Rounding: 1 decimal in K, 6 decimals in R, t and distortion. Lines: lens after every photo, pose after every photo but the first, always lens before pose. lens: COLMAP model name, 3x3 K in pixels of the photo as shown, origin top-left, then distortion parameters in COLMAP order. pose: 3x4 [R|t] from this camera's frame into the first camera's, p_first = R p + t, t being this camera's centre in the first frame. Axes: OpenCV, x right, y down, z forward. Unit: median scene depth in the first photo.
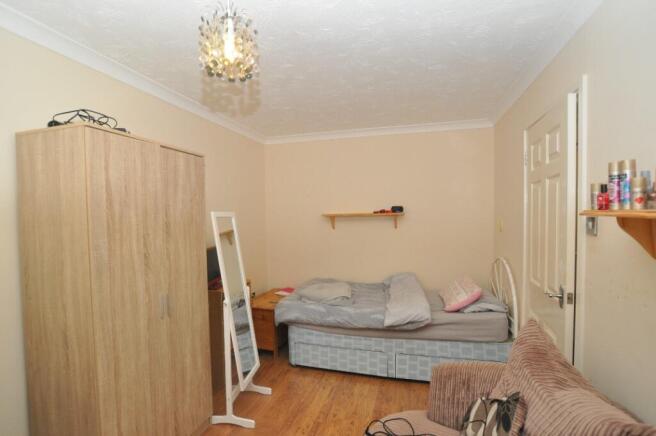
lens RADIAL K [[307.4, 0, 326.2], [0, 307.4, 227.3], [0, 0, 1]] dist [-0.061690, 0.026088]
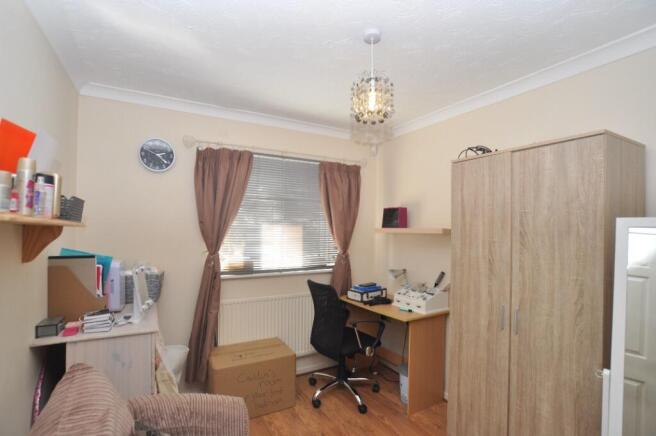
lens RADIAL K [[307.4, 0, 326.2], [0, 307.4, 227.3], [0, 0, 1]] dist [-0.061690, 0.026088]
pose [[-0.697044, 0.000497, -0.717028, 0.589959], [-0.027071, 0.999269, 0.027009, -0.041844], [0.716517, 0.038237, -0.696521, 1.345168]]
